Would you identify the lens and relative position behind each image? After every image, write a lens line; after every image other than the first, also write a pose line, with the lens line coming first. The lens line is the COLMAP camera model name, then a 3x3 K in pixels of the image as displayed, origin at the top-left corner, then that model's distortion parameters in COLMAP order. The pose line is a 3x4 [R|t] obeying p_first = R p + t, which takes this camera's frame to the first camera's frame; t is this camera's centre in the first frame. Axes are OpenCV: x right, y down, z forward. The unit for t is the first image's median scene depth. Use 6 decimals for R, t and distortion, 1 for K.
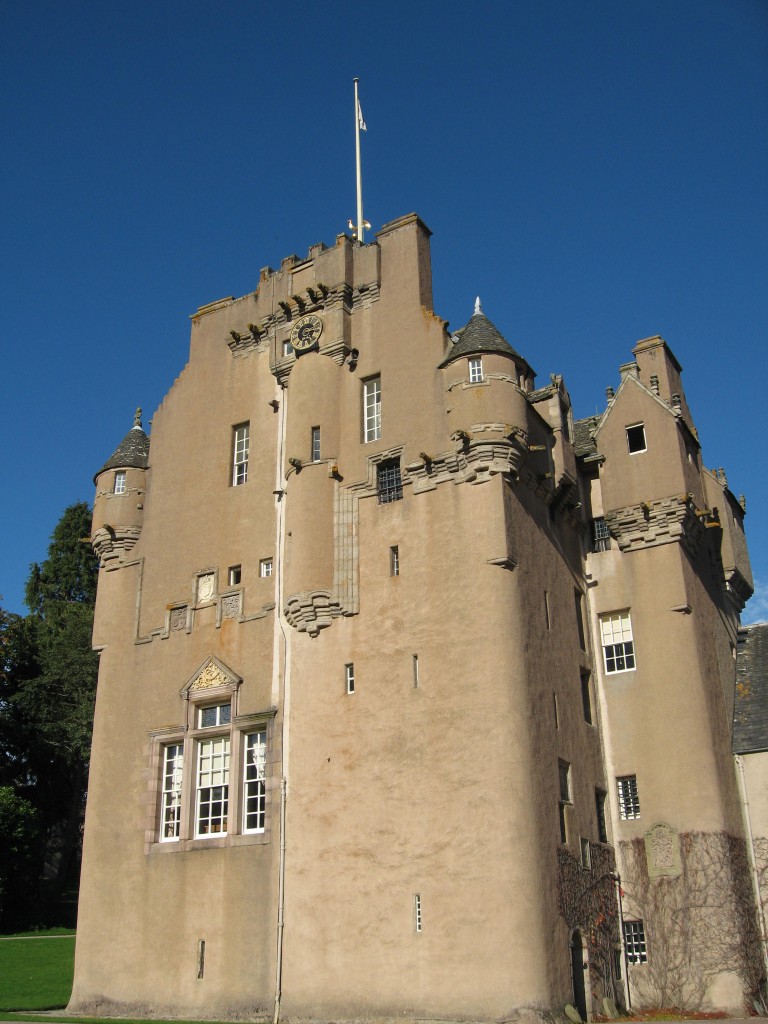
lens RADIAL K [[1108.0, 0, 377.6], [0, 1108.0, 519.4], [0, 0, 1]] dist [-0.094236, 0.000000]
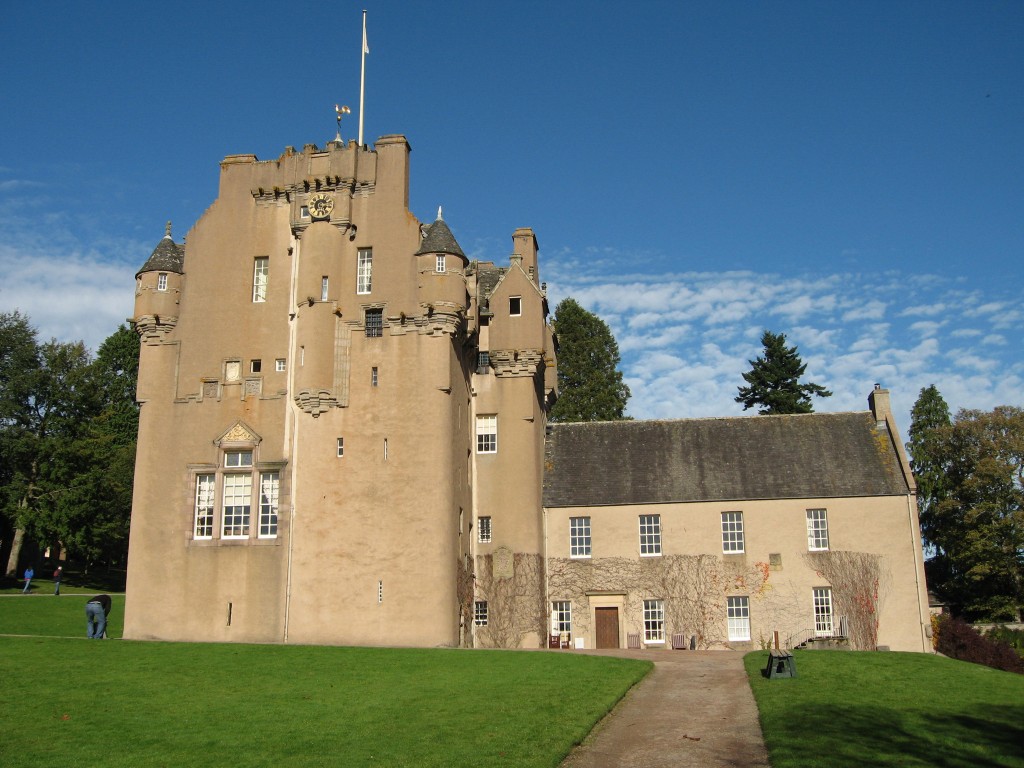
lens RADIAL K [[1108.0, 0, 513.0], [0, 1108.0, 376.9], [0, 0, 1]] dist [-0.094236, 0.000000]
pose [[0.917756, 0.110483, 0.381468, -0.400432], [-0.167772, 0.978465, 0.120246, -0.182810], [-0.359968, -0.174357, 0.916528, -0.516193]]
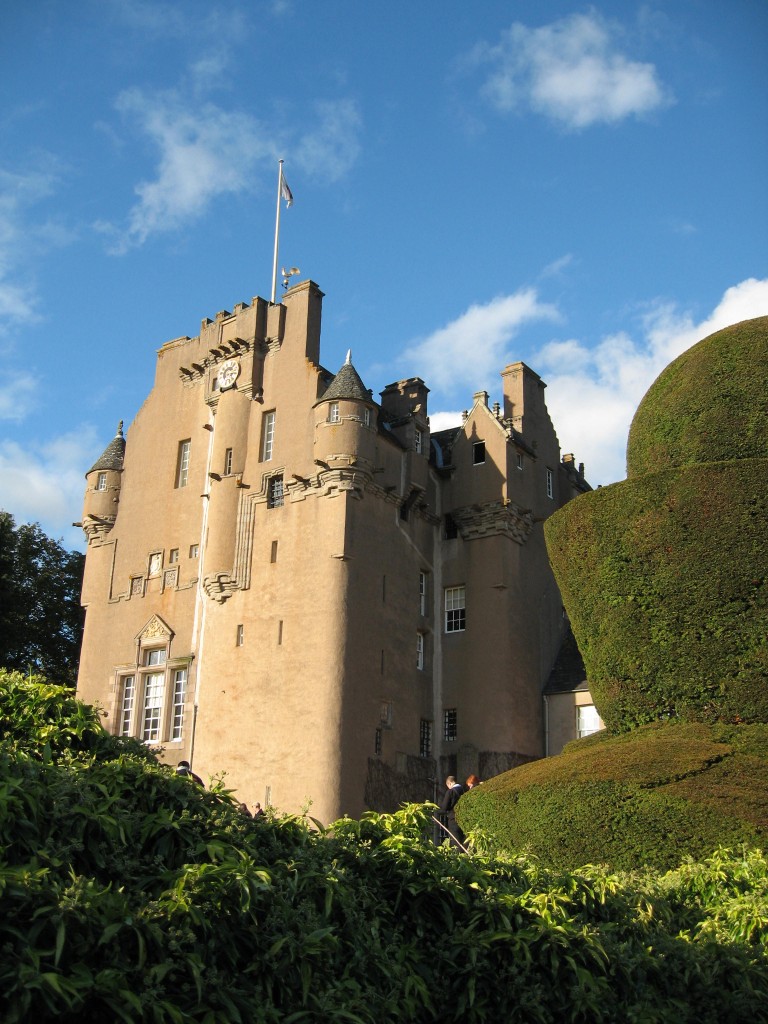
lens RADIAL K [[1108.0, 0, 383.3], [0, 1108.0, 522.2], [0, 0, 1]] dist [-0.094236, 0.000000]
pose [[0.994888, 0.009103, -0.100569, 0.284703], [-0.000332, 0.996218, 0.086891, -0.117712], [0.100979, -0.086413, 0.991129, -0.351888]]
